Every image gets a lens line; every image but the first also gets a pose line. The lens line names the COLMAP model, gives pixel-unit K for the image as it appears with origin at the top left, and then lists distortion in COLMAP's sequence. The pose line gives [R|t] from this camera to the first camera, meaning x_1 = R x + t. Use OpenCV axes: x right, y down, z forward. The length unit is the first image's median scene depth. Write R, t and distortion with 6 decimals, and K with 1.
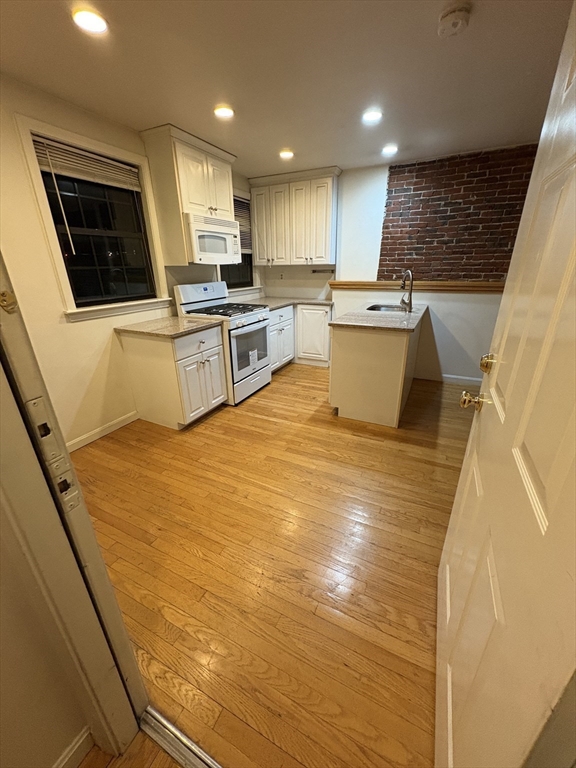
lens RADIAL K [[306.0, 0, 287.6], [0, 306.0, 383.6], [0, 0, 1]] dist [0.000471, -0.000142]
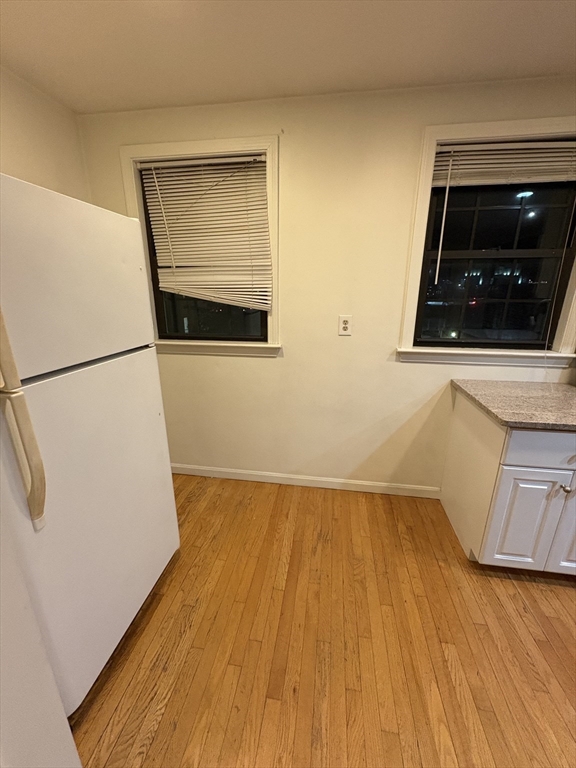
lens RADIAL K [[306.0, 0, 288.4], [0, 306.0, 383.2], [0, 0, 1]] dist [0.000471, -0.000142]
pose [[0.303362, 0.290247, -0.907595, -0.007853], [-0.354027, 0.918632, 0.175444, -0.141708], [0.884668, 0.268090, 0.381433, 0.318991]]
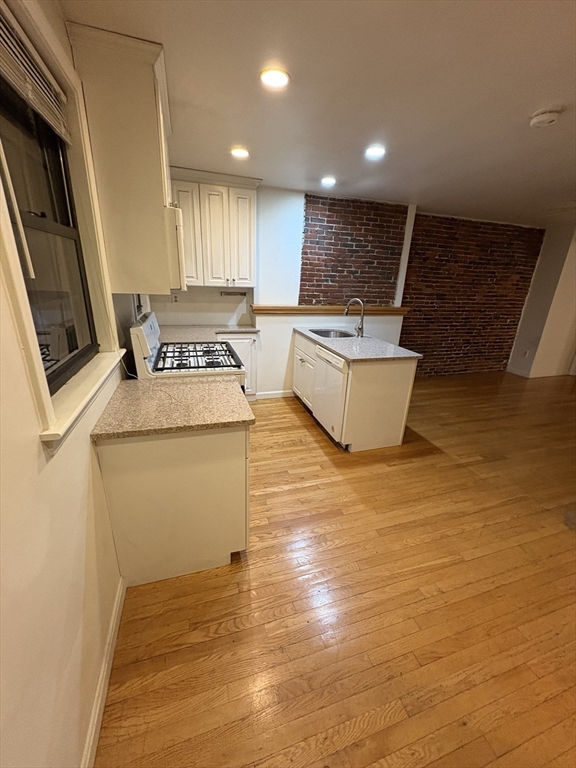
lens RADIAL K [[306.0, 0, 287.4], [0, 306.0, 383.9], [0, 0, 1]] dist [0.000471, -0.000142]
pose [[0.719479, -0.189536, 0.668151, -0.563097], [0.205363, 0.977081, 0.056031, -0.191546], [-0.663458, 0.096901, 0.741913, 0.401840]]
